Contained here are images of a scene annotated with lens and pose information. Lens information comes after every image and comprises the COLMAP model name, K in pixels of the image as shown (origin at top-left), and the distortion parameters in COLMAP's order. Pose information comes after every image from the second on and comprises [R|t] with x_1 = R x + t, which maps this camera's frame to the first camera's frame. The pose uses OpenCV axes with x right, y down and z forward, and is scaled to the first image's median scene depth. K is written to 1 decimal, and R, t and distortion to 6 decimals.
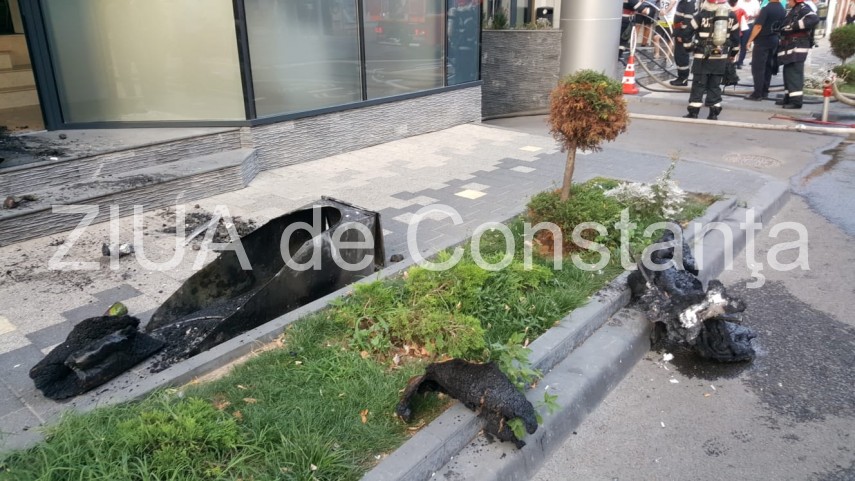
lens RADIAL K [[619.0, 0, 411.9], [0, 619.0, 225.5], [0, 0, 1]] dist [0.087306, -0.126801]
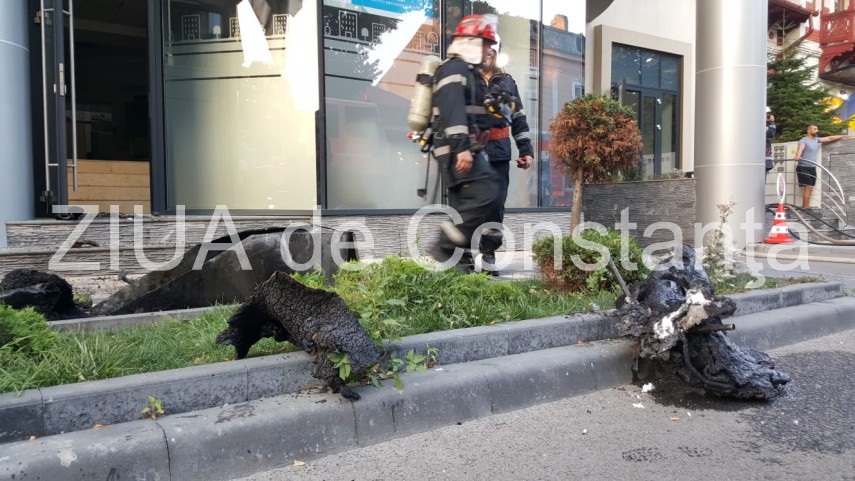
lens RADIAL K [[615.8, 0, 419.9], [0, 615.8, 231.7], [0, 0, 1]] dist [0.109713, -0.176628]
pose [[0.960390, 0.017207, -0.278127, 0.363231], [-0.101232, 0.951445, -0.290696, 0.286973], [0.259620, 0.307337, 0.915501, 0.185470]]
